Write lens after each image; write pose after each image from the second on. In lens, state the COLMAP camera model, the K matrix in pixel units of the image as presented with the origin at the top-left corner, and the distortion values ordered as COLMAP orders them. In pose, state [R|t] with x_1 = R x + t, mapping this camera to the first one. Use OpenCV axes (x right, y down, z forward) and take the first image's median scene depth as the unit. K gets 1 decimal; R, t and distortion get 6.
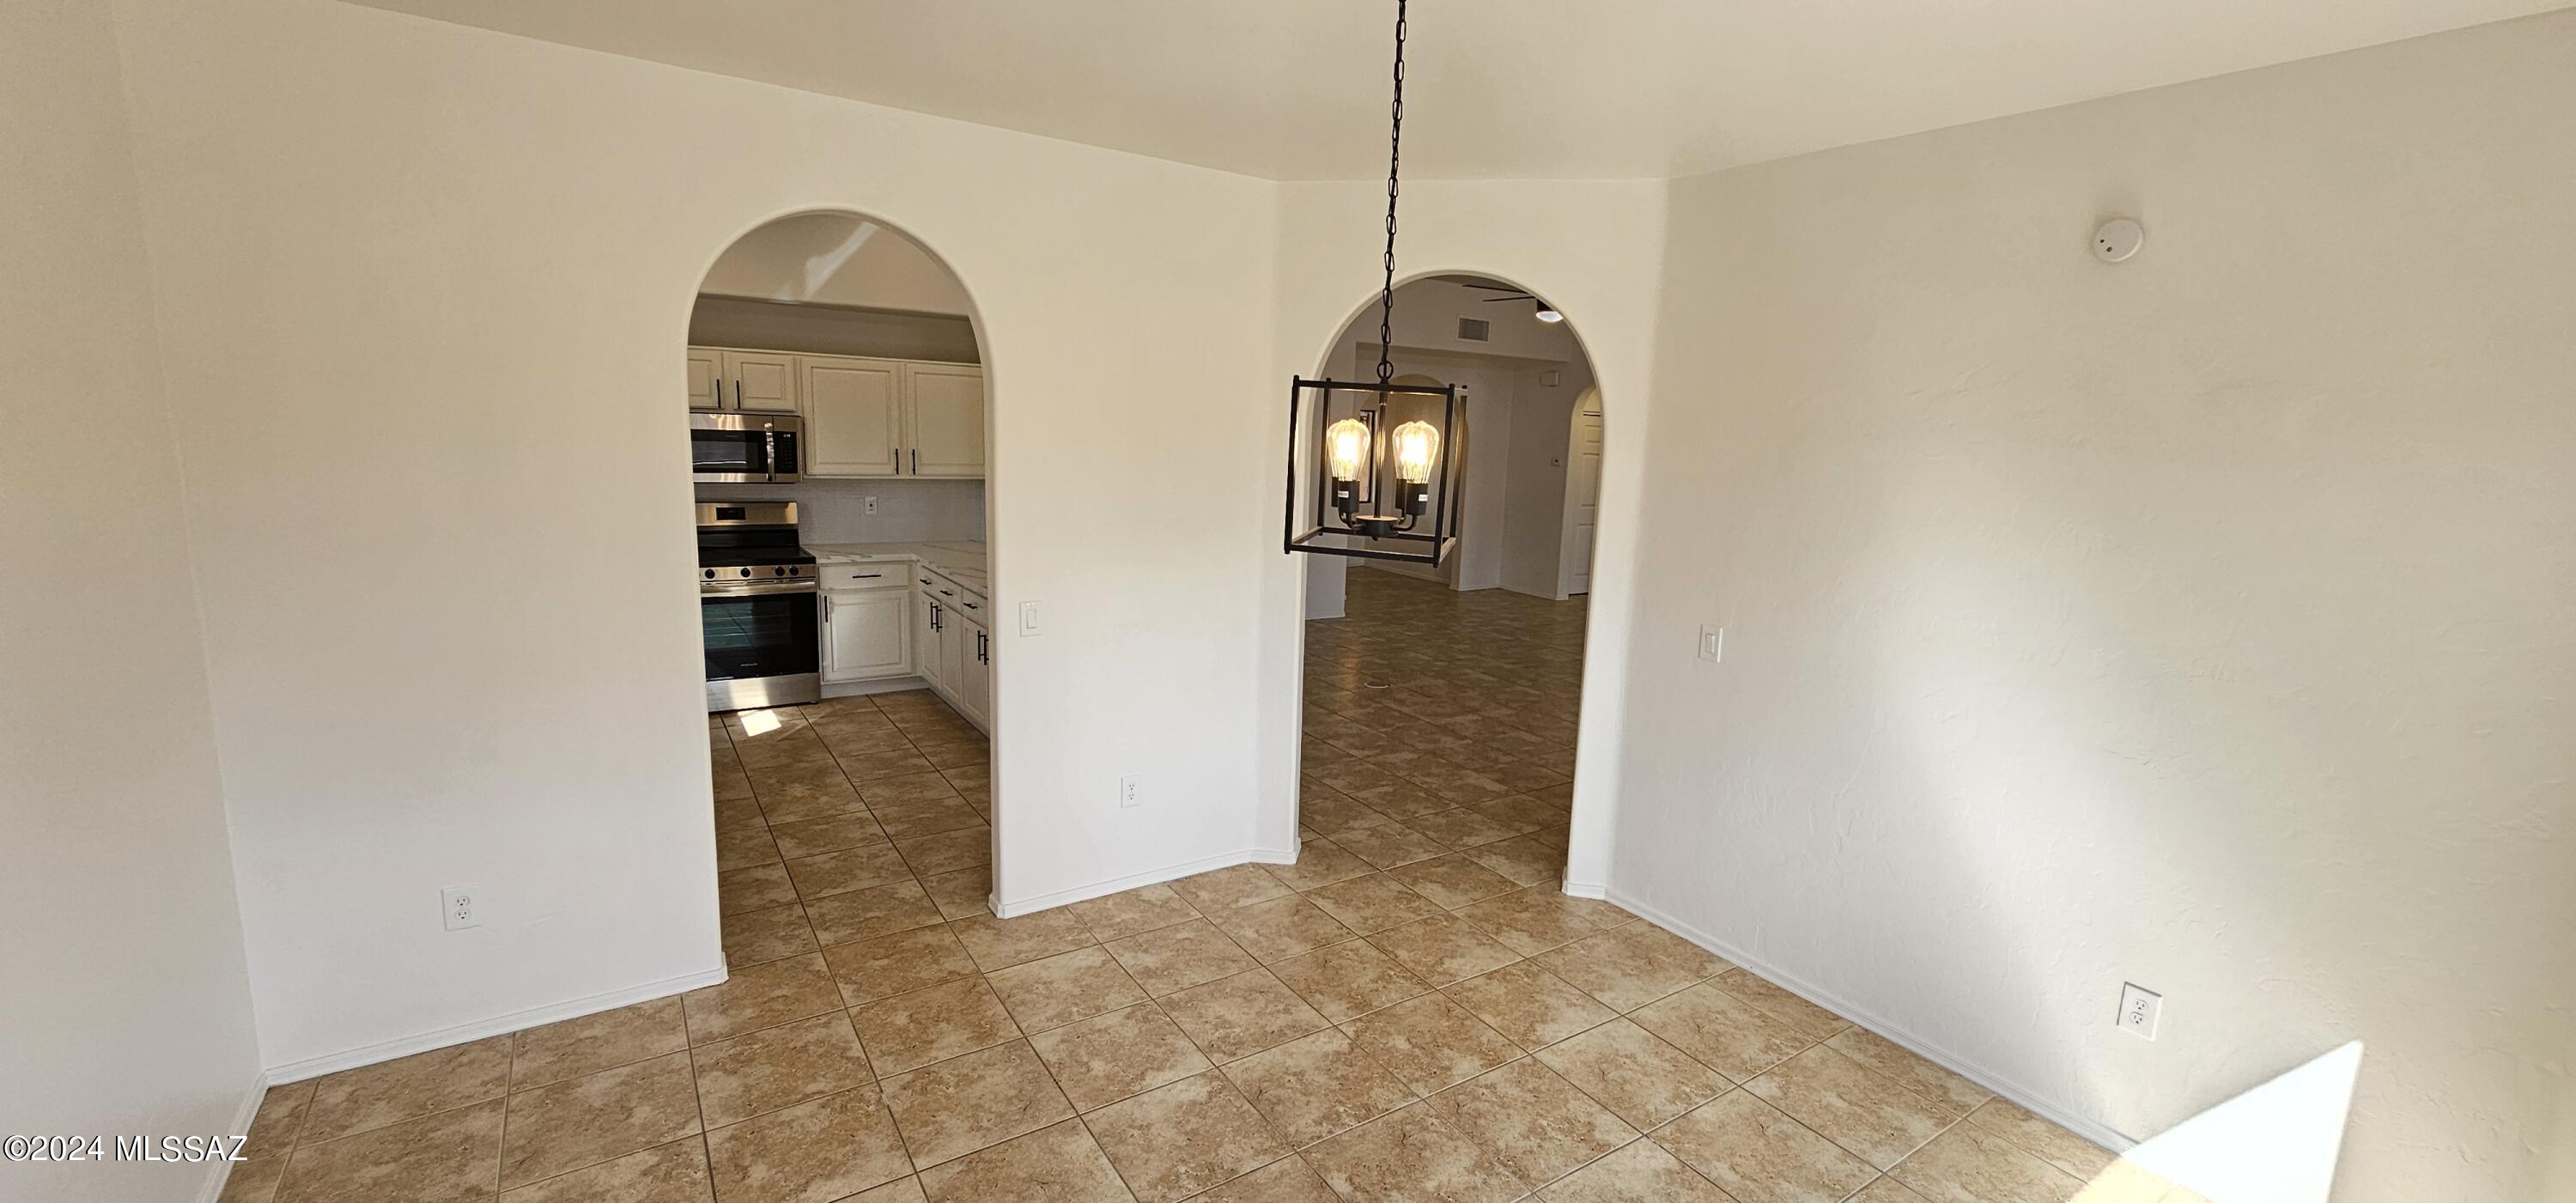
lens RADIAL K [[1050.5, 0, 1308.9], [0, 1050.5, 596.1], [0, 0, 1]] dist [-0.002347, -0.000138]
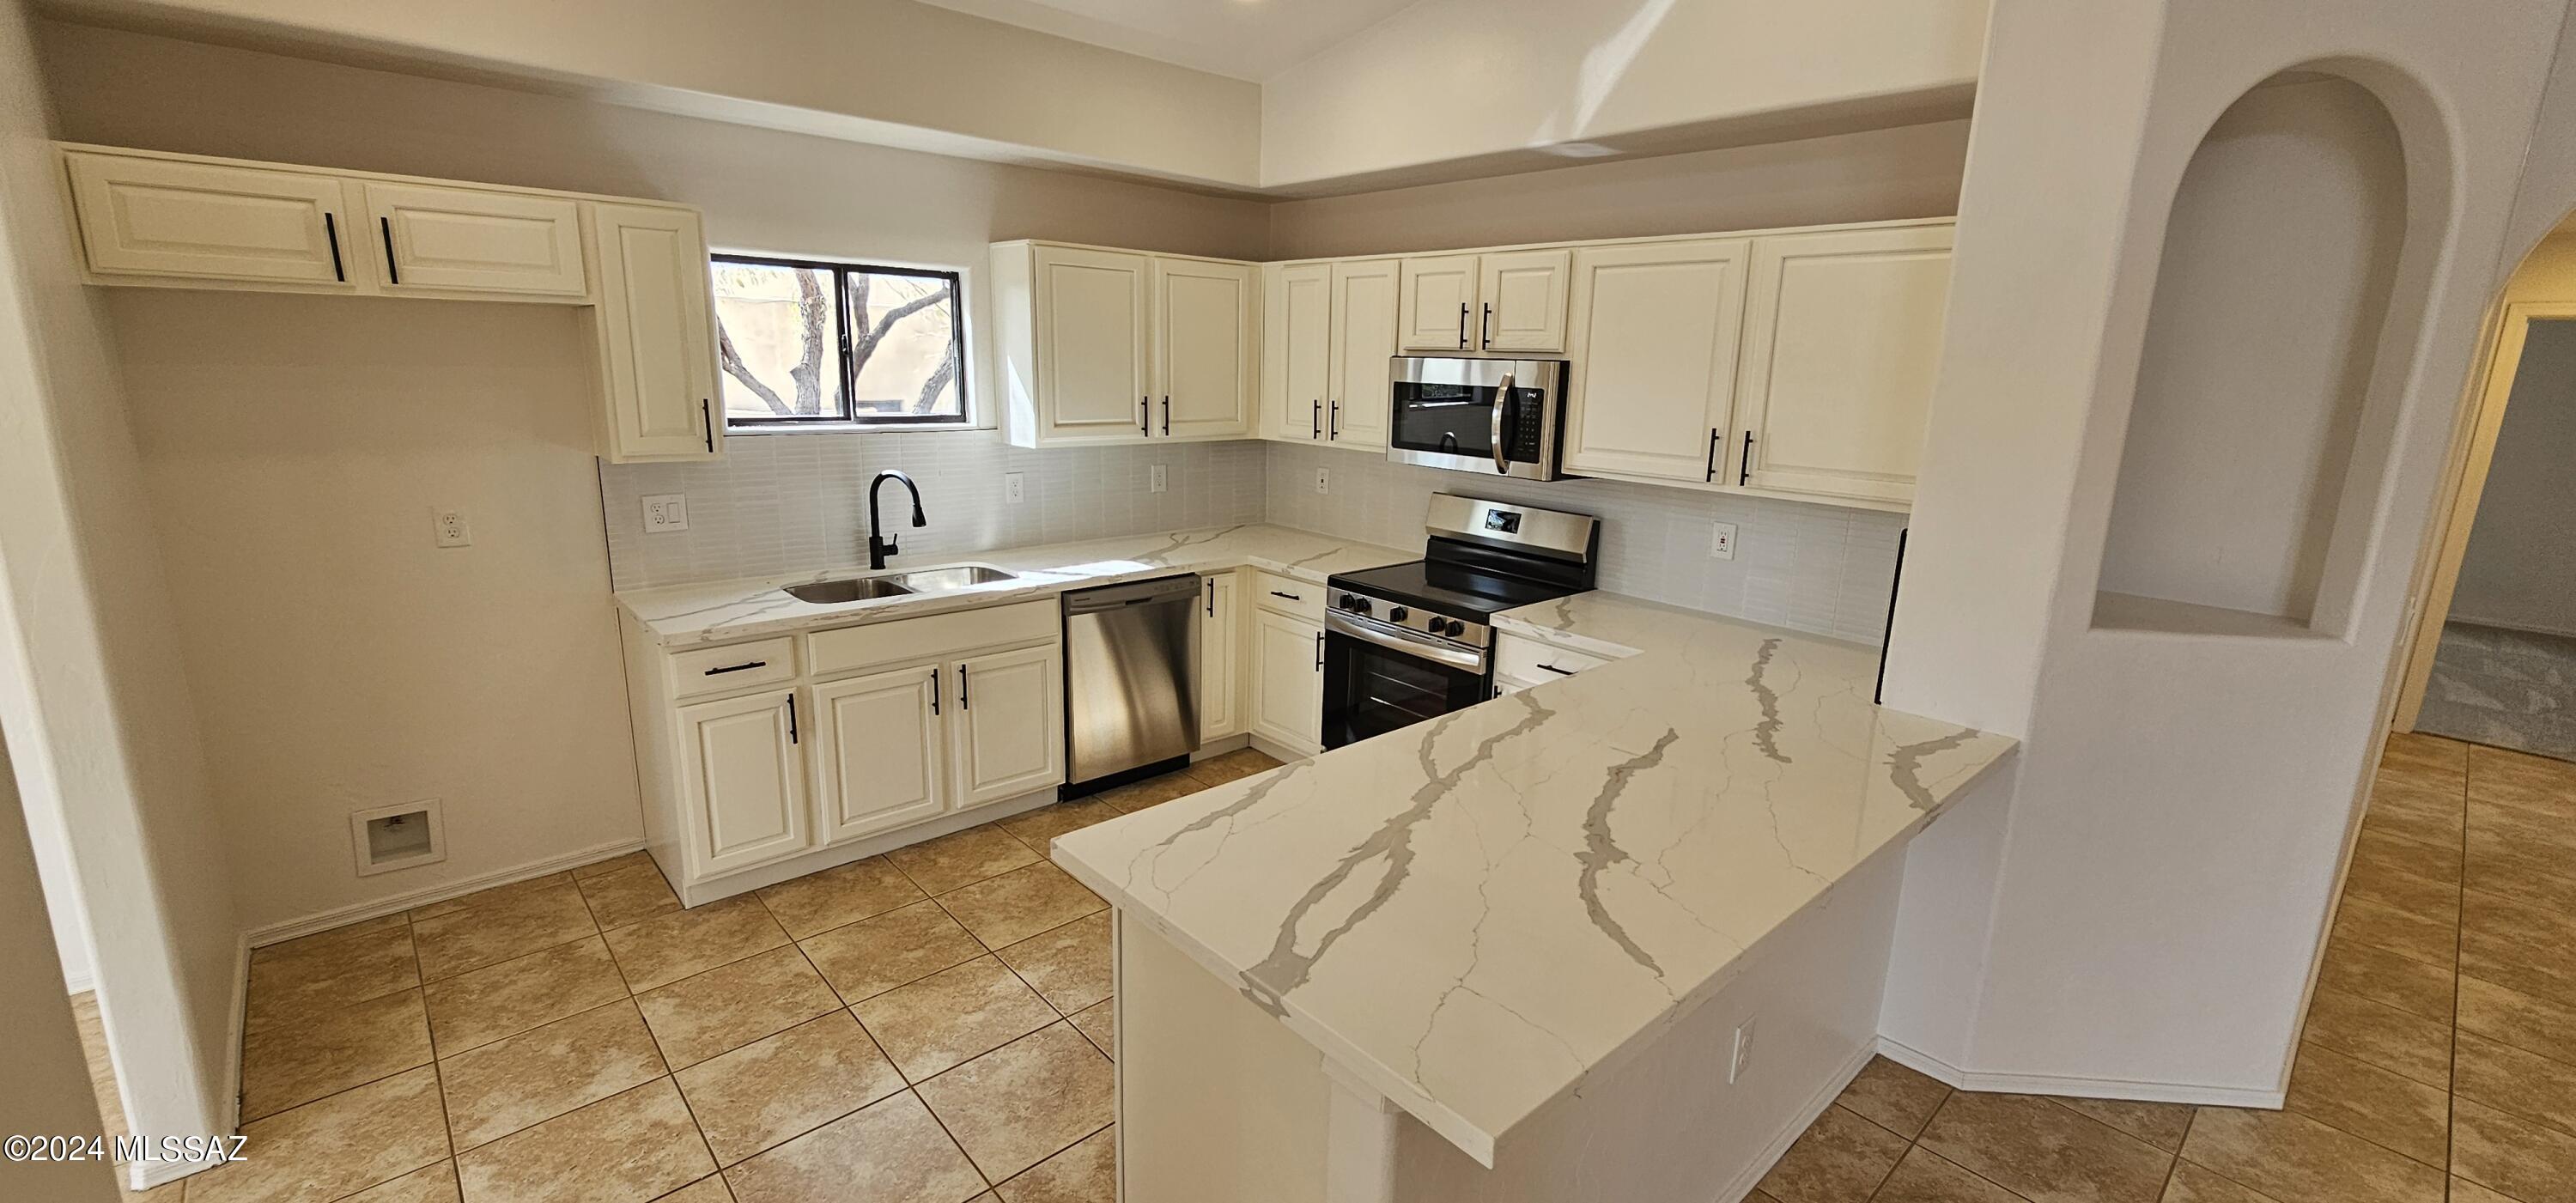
lens RADIAL K [[1050.5, 0, 1308.9], [0, 1050.5, 596.1], [0, 0, 1]] dist [-0.002347, -0.000138]
pose [[0.137552, 0.185052, -0.973055, 0.058516], [-0.178144, 0.970995, 0.159477, -0.118504], [0.974343, 0.151407, 0.166528, 0.814353]]
